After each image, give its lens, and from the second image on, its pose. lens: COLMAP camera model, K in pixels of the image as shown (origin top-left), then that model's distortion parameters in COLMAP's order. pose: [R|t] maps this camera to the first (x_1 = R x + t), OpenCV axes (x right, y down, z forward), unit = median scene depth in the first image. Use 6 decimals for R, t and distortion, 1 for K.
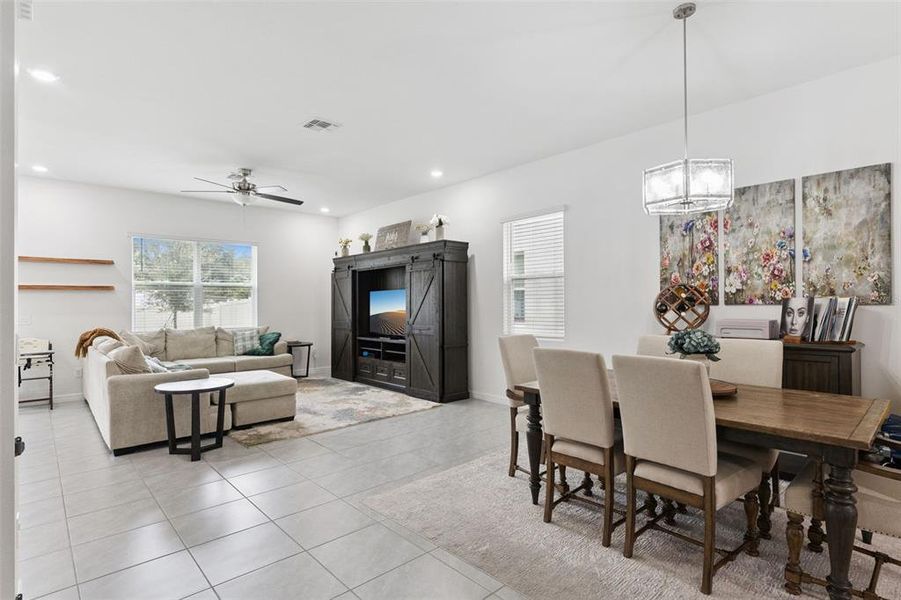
lens RADIAL K [[473.5, 0, 450.5], [0, 473.5, 300.0], [0, 0, 1]] dist [0.000537, 0.000276]
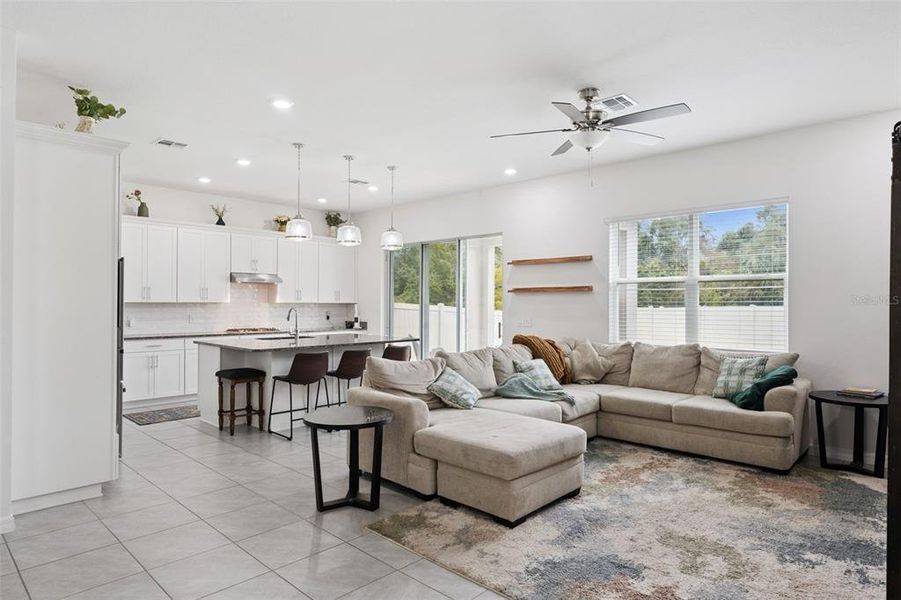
lens RADIAL K [[528.4, 0, 436.5], [0, 528.4, 301.0], [0, 0, 1]] dist [0.002284, 0.001059]
pose [[0.058457, 0.004501, -0.998280, 0.198787], [0.002351, 0.999986, 0.004647, -0.007252], [0.998287, -0.002619, 0.058446, 0.652215]]
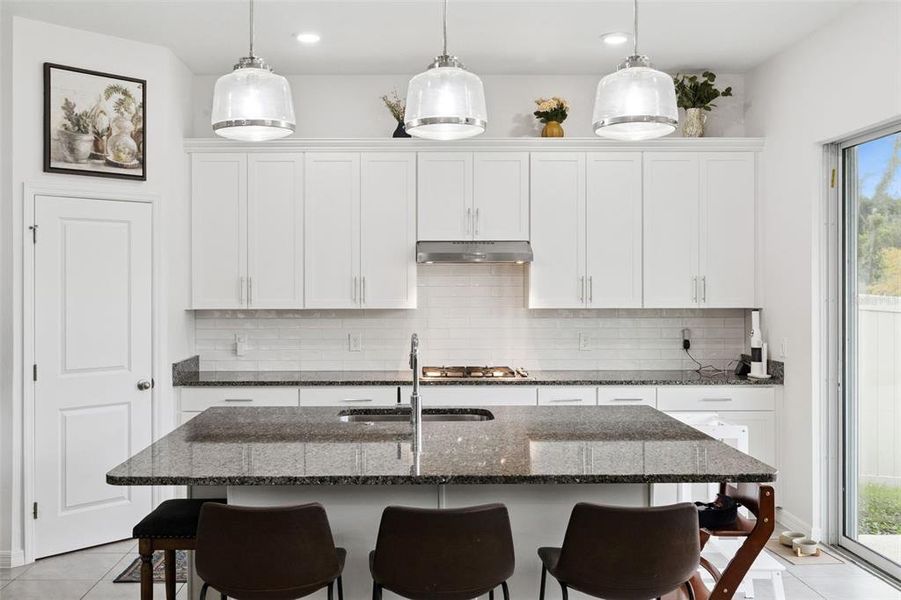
lens RADIAL K [[857.2, 0, 398.4], [0, 857.2, 277.7], [0, 0, 1]] dist [-0.005345, 0.001273]
pose [[-0.664019, 0.004292, -0.747703, -0.349486], [0.012163, 0.999913, -0.005062, -0.025794], [0.747617, -0.012456, -0.664014, 0.811582]]
